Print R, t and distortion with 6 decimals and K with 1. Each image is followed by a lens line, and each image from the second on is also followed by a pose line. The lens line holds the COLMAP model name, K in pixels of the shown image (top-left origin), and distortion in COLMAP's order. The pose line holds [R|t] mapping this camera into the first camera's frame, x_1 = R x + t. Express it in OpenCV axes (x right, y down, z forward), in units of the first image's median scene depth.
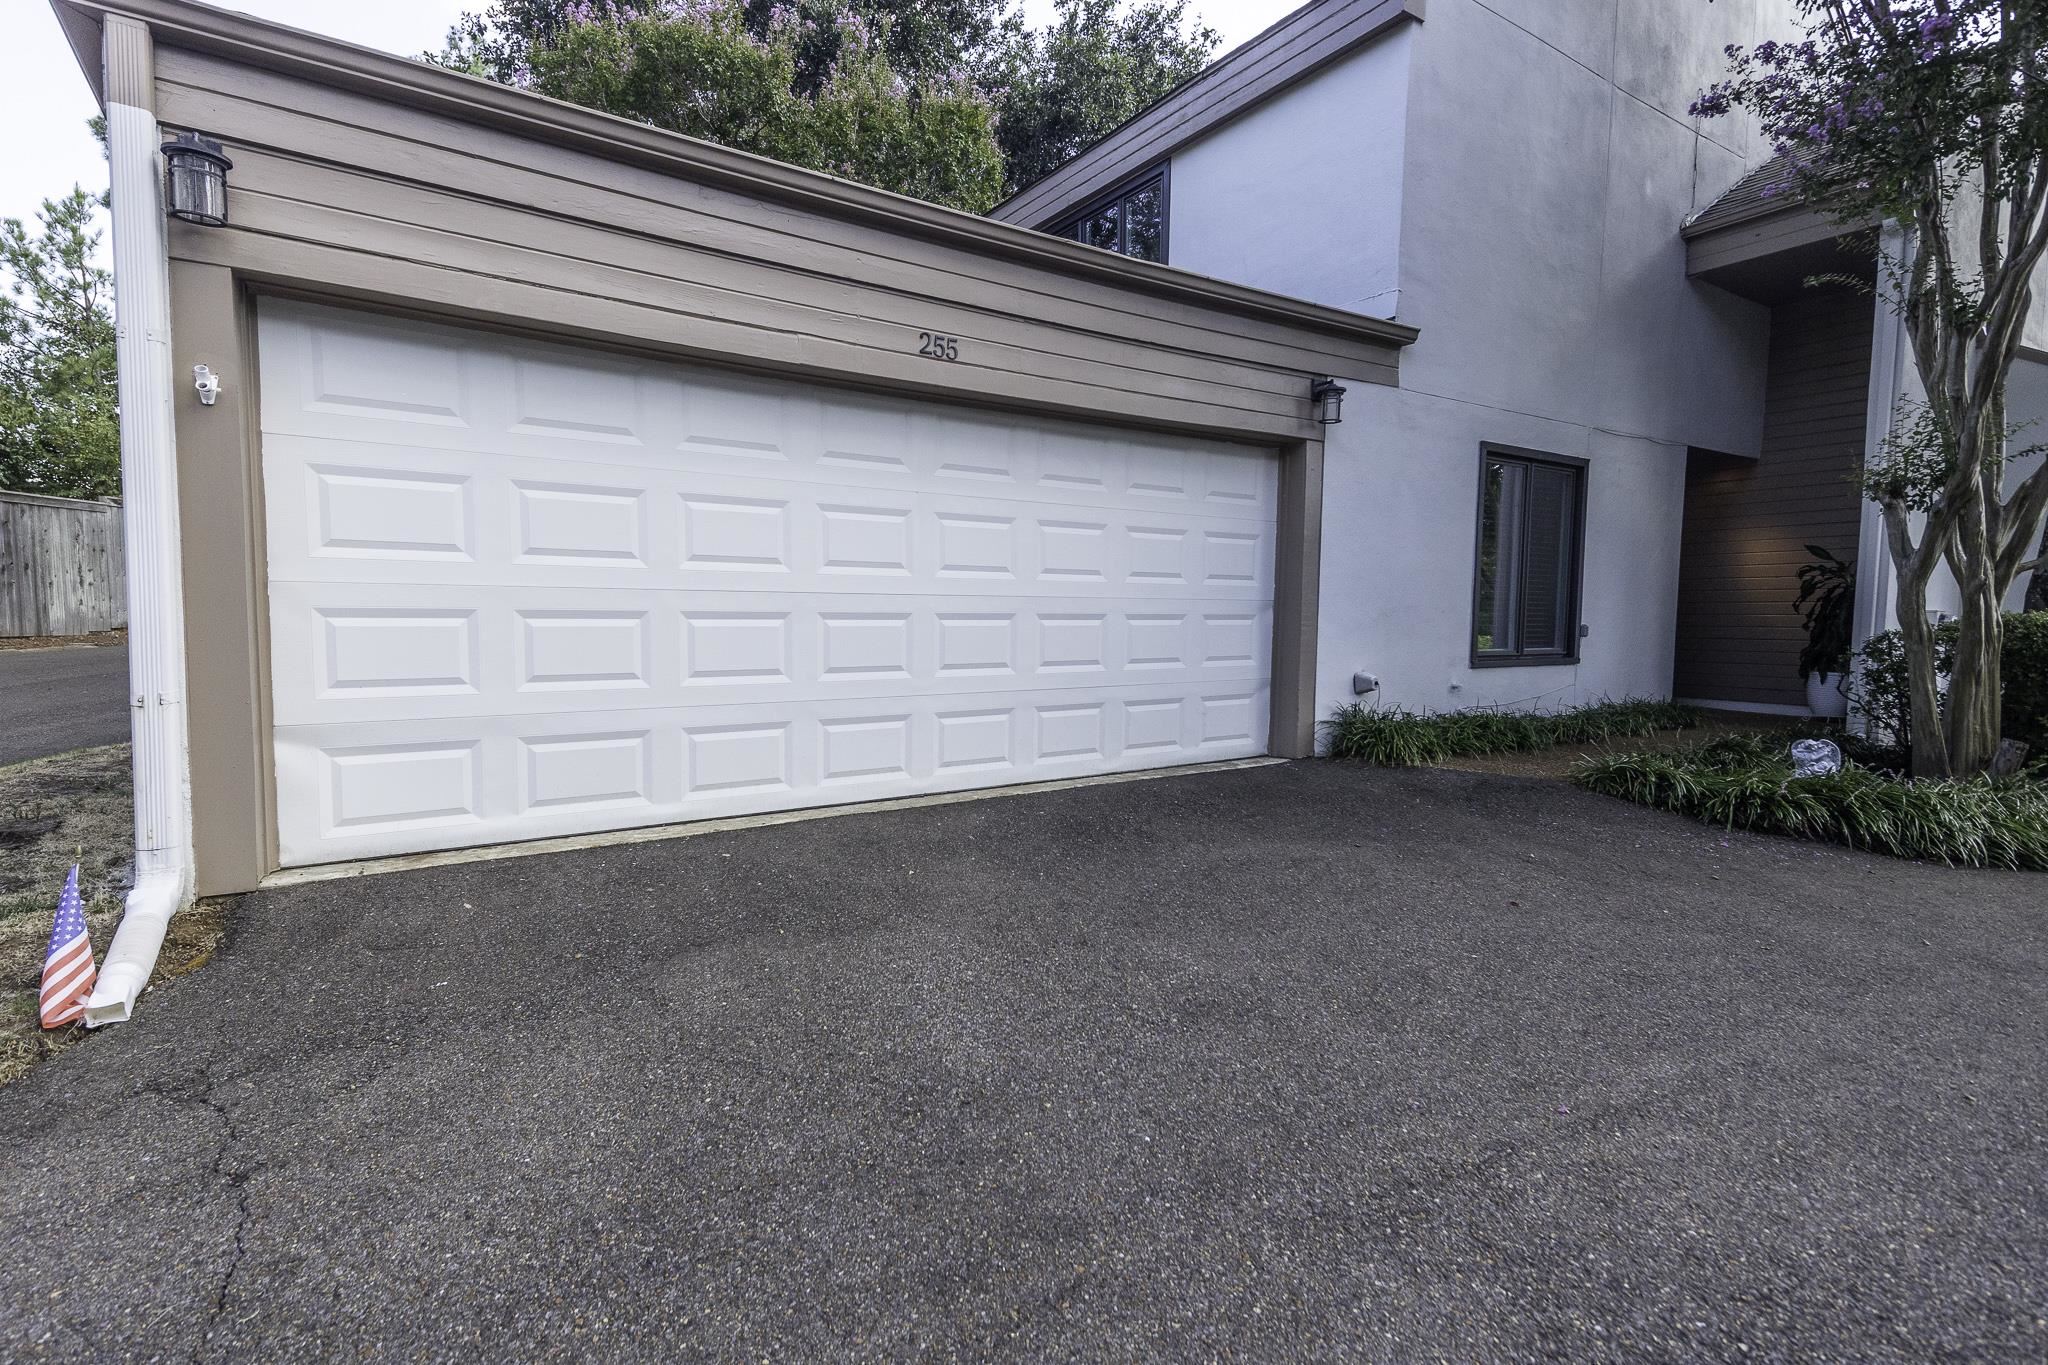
lens RADIAL K [[983.0, 0, 1016.0], [0, 983.0, 680.1], [0, 0, 1]] dist [0.038150, -0.000297]
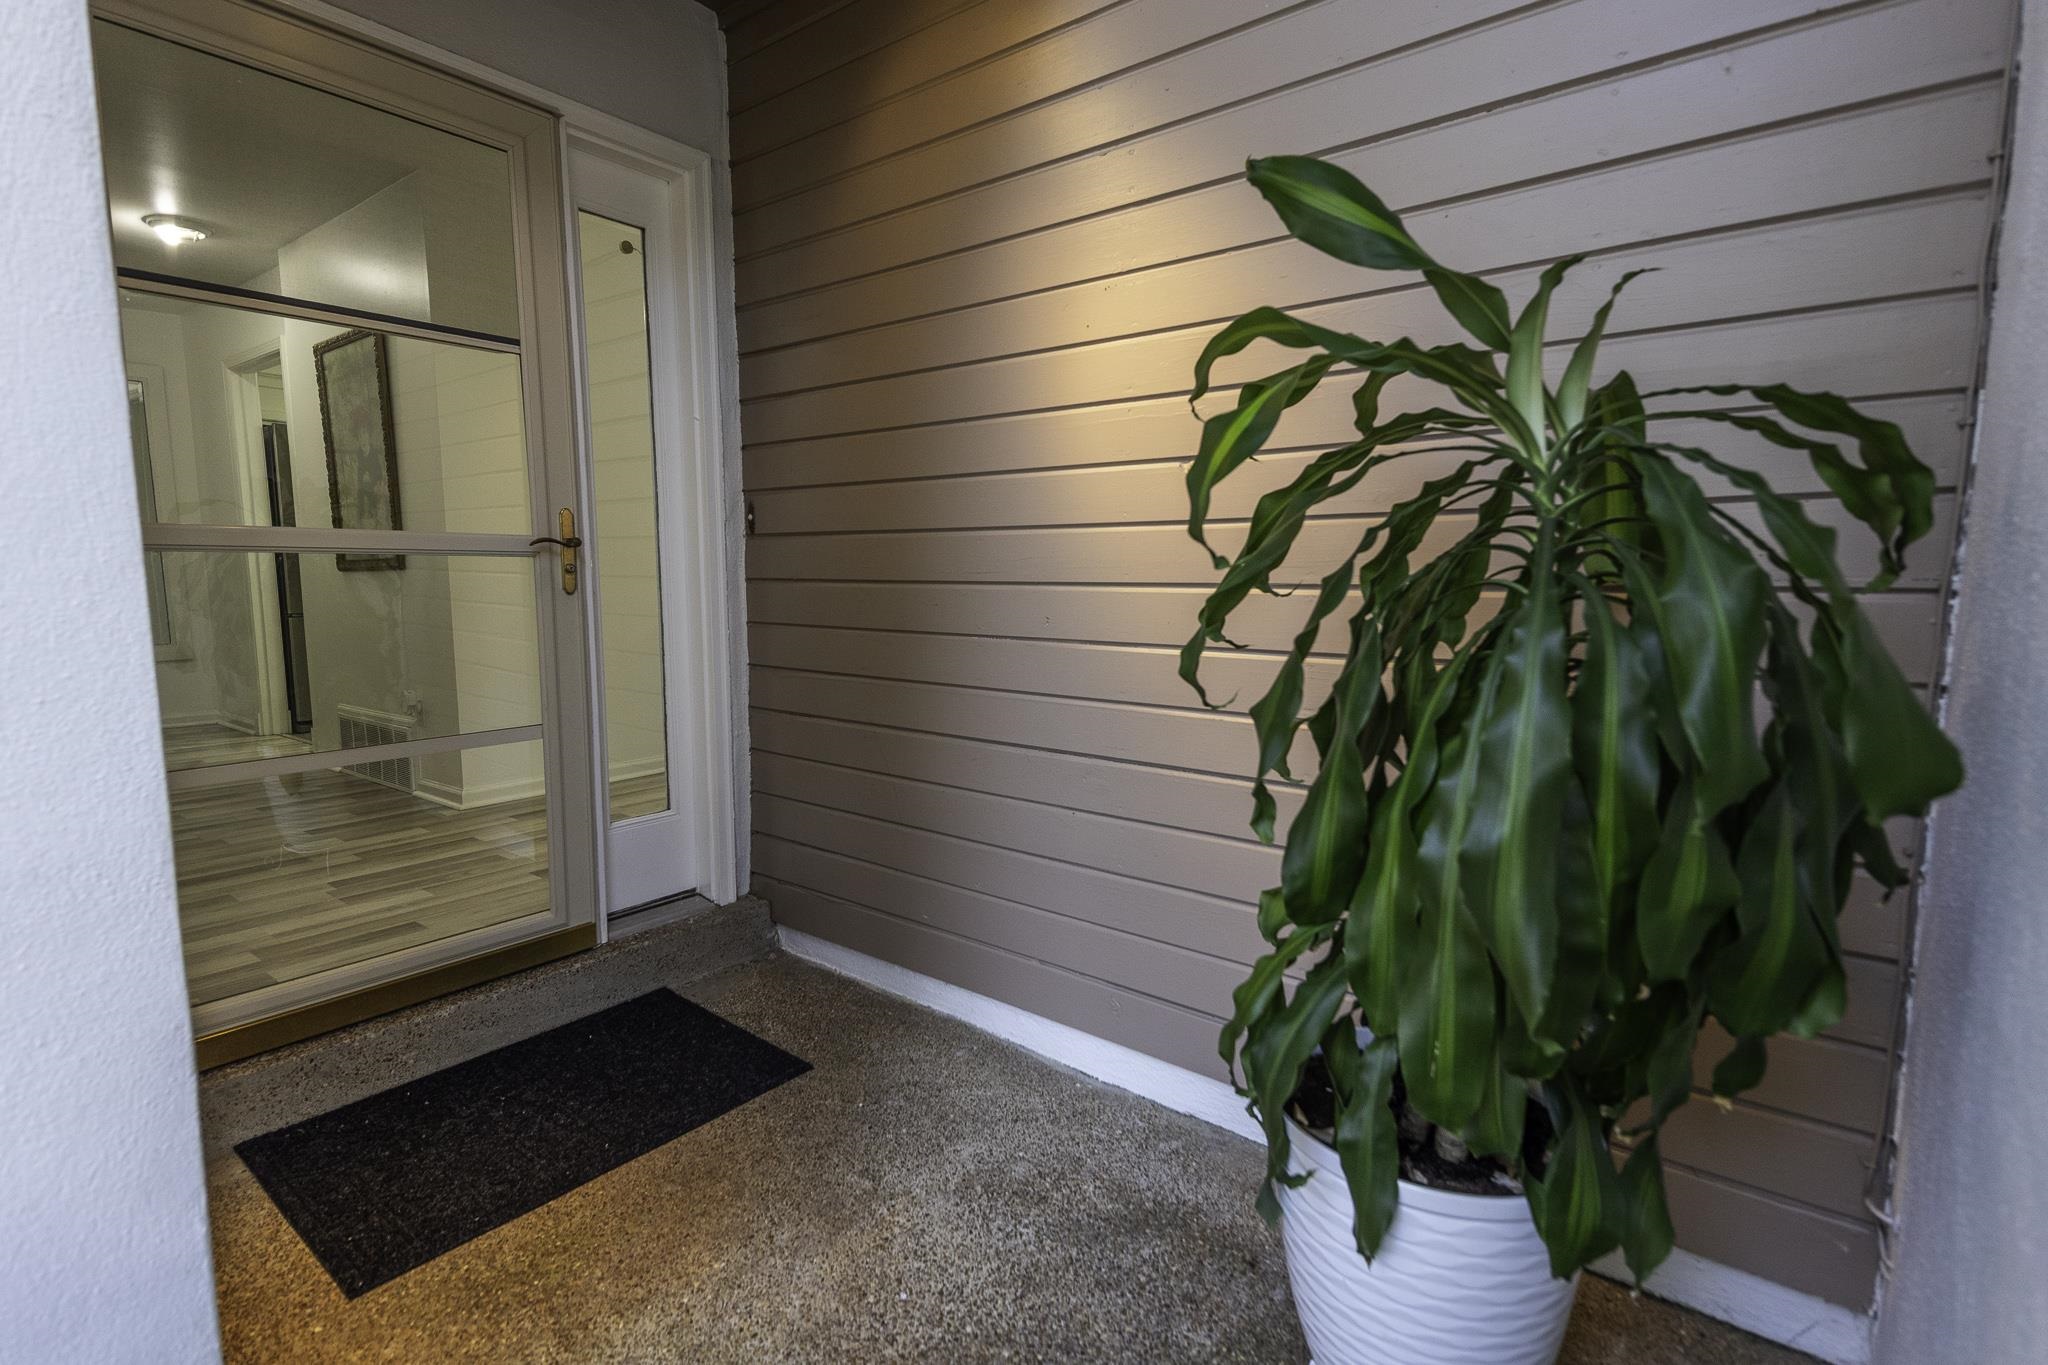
lens RADIAL K [[983.0, 0, 1016.0], [0, 983.0, 680.1], [0, 0, 1]] dist [0.038150, -0.000297]
pose [[0.950521, -0.045097, 0.307370, 0.729149], [0.029434, 0.998030, 0.055407, -0.077348], [-0.309263, -0.043618, 0.949976, 0.904456]]
